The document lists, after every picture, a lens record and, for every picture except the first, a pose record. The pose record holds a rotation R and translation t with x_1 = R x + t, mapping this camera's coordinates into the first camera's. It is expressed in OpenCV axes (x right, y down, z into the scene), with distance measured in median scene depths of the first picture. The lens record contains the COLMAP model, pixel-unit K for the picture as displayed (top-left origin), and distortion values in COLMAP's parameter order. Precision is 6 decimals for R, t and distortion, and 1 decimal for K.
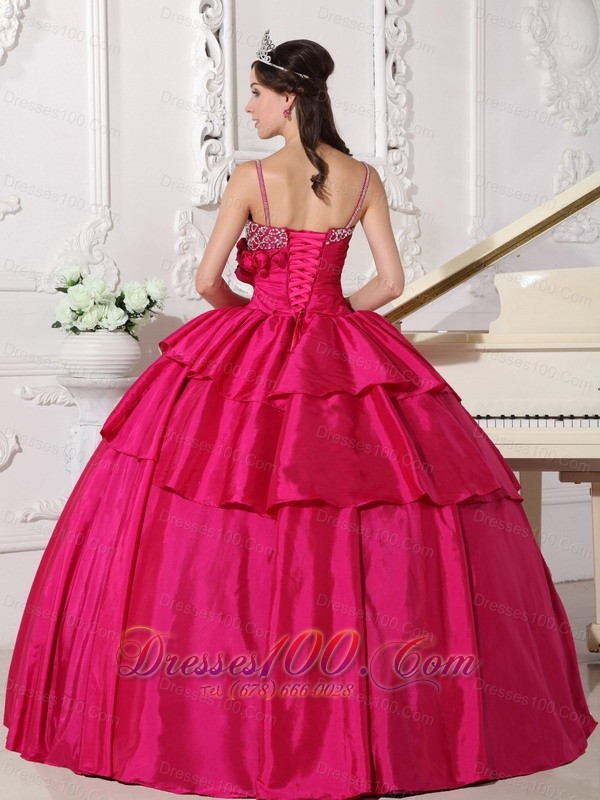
lens RADIAL K [[1580.0, 0, 299.3], [0, 1580.0, 400.3], [0, 0, 1]] dist [0.027321, -0.139903]
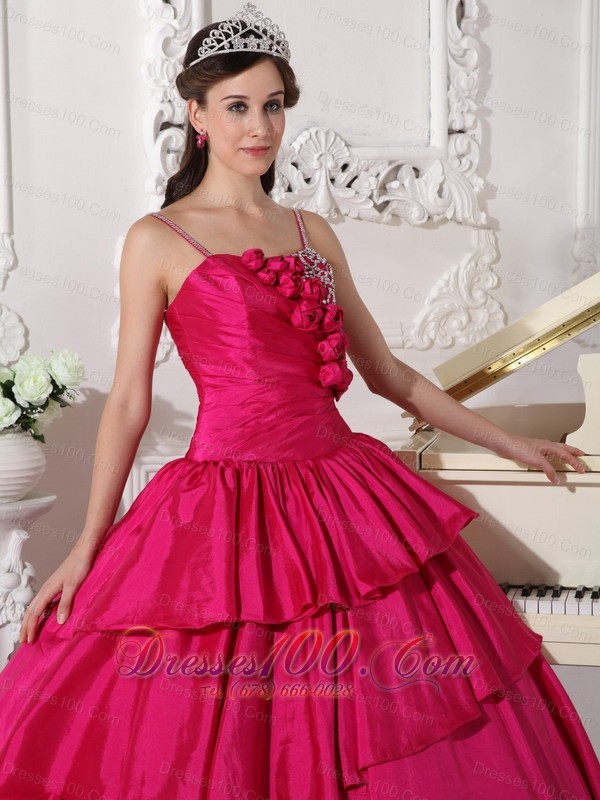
lens RADIAL K [[1852.8, 0, 299.4], [0, 1852.8, 403.1], [0, 0, 1]] dist [0.220977, -0.031301]
pose [[0.995934, 0.009892, -0.089539, 0.072101], [-0.006983, 0.999440, 0.032735, -0.077896], [0.089813, -0.031977, 0.995445, 0.225582]]
